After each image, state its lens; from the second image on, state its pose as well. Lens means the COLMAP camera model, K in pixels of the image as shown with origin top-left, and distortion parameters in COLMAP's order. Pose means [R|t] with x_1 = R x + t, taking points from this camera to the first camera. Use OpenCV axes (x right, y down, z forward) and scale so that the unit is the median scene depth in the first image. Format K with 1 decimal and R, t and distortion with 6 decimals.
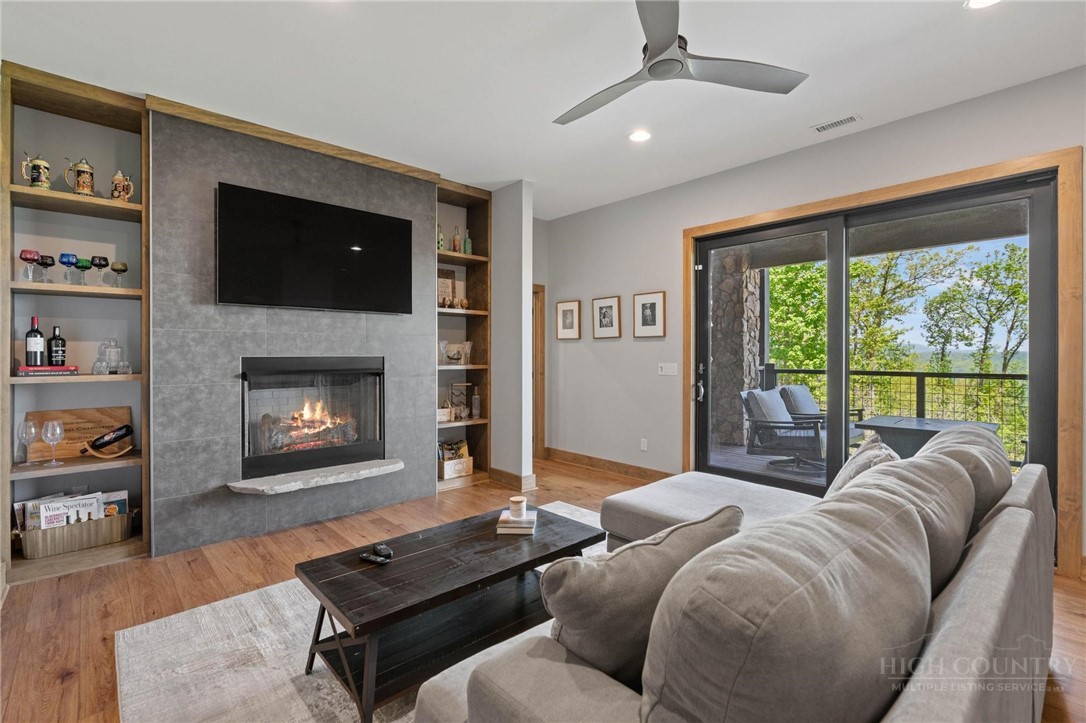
lens RADIAL K [[493.5, 0, 546.0], [0, 493.5, 348.0], [0, 0, 1]] dist [-0.003966, -0.000447]
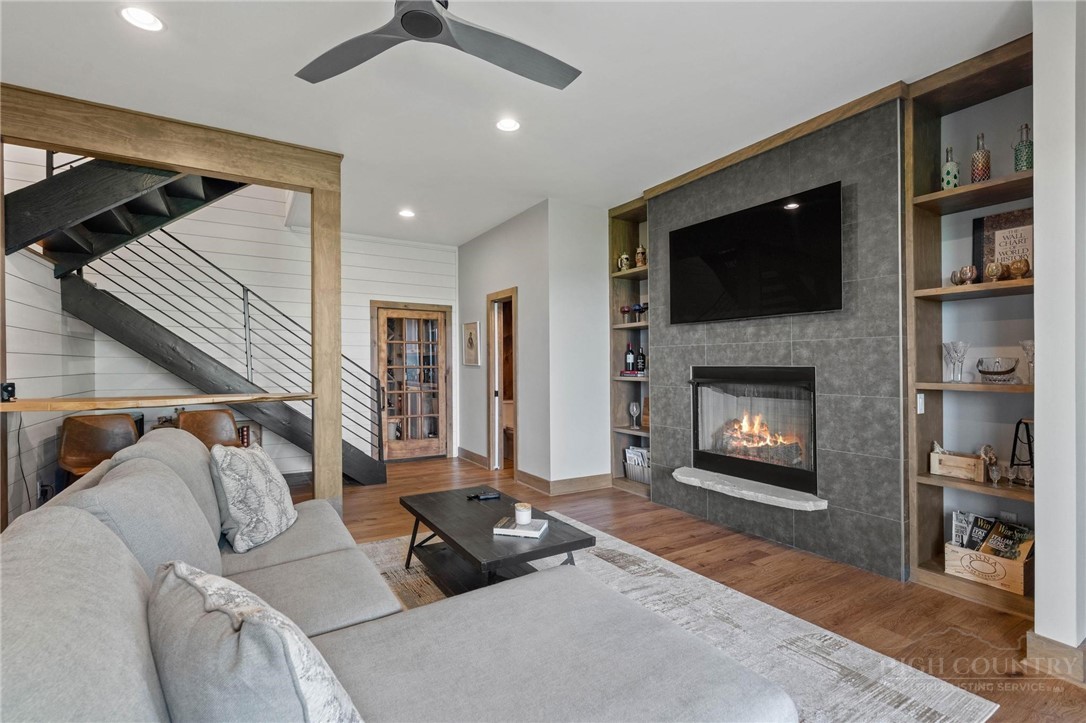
lens RADIAL K [[498.6, 0, 537.7], [0, 498.6, 367.2], [0, 0, 1]] dist [-0.000732, -0.000146]
pose [[-0.198539, 0.004017, -0.980085, 0.648502], [0.008403, 0.999962, 0.002396, 0.013724], [0.980057, -0.007760, -0.198566, 0.848628]]
